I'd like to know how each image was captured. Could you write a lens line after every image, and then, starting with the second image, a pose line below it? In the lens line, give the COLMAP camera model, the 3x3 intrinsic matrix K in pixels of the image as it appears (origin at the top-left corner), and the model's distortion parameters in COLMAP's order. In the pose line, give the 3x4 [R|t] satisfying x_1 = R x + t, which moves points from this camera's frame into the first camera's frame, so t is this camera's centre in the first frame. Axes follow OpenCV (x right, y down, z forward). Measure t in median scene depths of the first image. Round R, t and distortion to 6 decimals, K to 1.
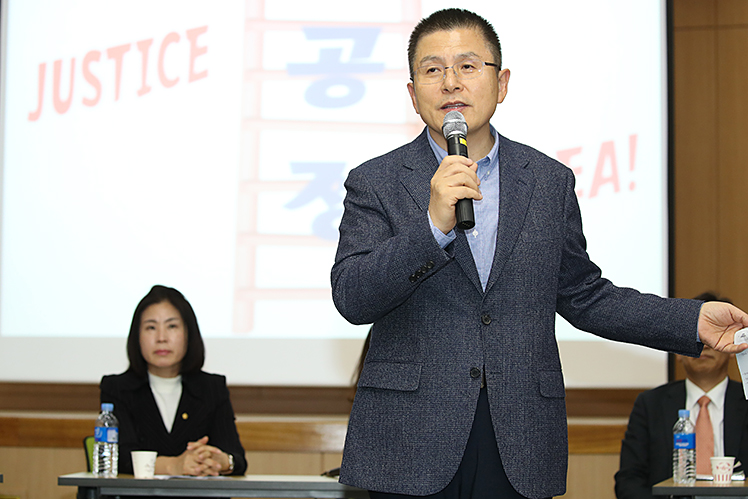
lens RADIAL K [[2141.9, 0, 367.4], [0, 2141.9, 250.3], [0, 0, 1]] dist [-0.152584, 0.000000]
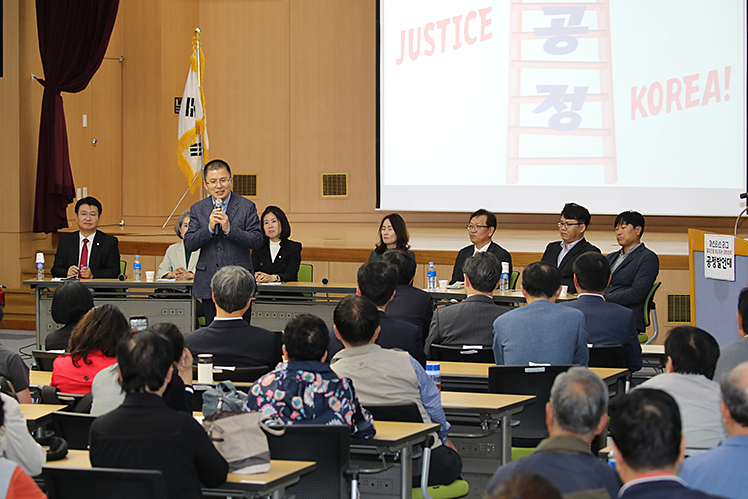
lens RADIAL K [[2349.1, 0, 401.6], [0, 2349.1, 256.8], [0, 0, 1]] dist [0.051357, 0.000000]
pose [[0.924560, 0.014355, -0.380765, 0.594041], [0.033729, 0.992284, 0.119307, -0.135145], [0.379540, -0.123150, 0.916943, -0.816138]]
